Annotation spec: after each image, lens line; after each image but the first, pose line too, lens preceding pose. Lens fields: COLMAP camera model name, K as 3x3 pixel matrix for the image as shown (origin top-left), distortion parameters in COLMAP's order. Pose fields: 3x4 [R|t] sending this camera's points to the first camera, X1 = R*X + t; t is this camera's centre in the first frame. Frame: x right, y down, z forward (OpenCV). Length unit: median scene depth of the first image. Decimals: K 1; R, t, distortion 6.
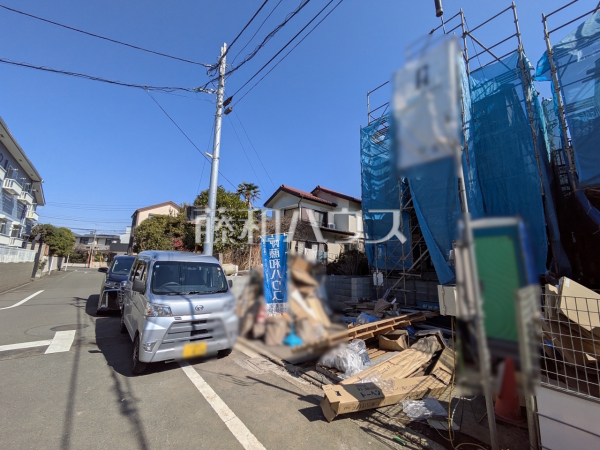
lens RADIAL K [[234.8, 0, 297.0], [0, 234.8, 224.6], [0, 0, 1]] dist [-0.001818, 0.000737]
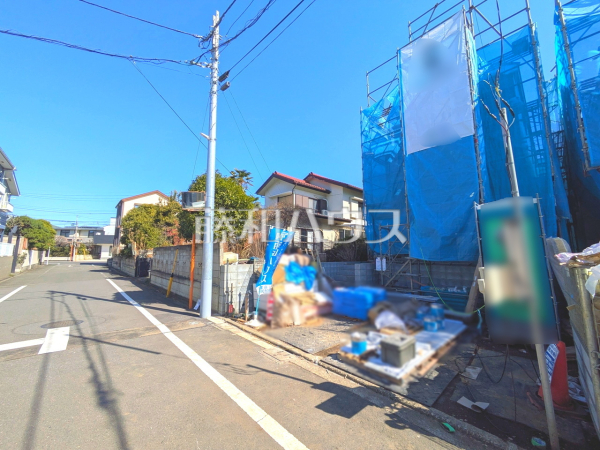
lens RADIAL K [[234.8, 0, 296.5], [0, 234.8, 225.4], [0, 0, 1]] dist [-0.001818, 0.000737]
pose [[0.998852, -0.016373, 0.045015, -0.027854], [0.014083, 0.998613, 0.050727, 0.006229], [-0.045783, -0.050035, 0.997698, 0.019227]]
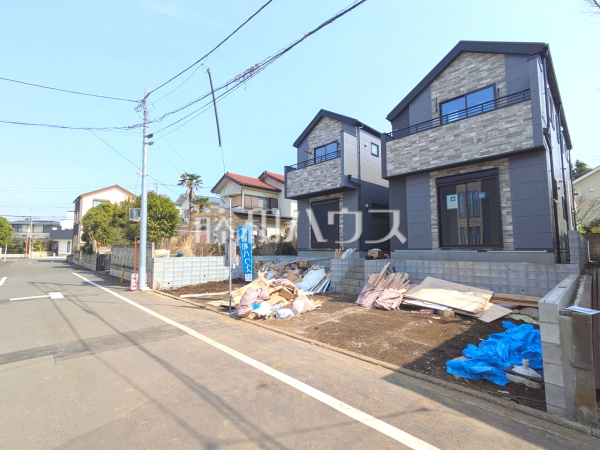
lens RADIAL K [[281.9, 0, 295.4], [0, 281.9, 225.9], [0, 0, 1]] dist [-0.002595, 0.001334]
pose [[0.997886, -0.022915, 0.060822, 0.197330], [0.017299, 0.995673, 0.091303, -0.053458], [-0.062651, -0.090057, 0.993964, -0.338095]]
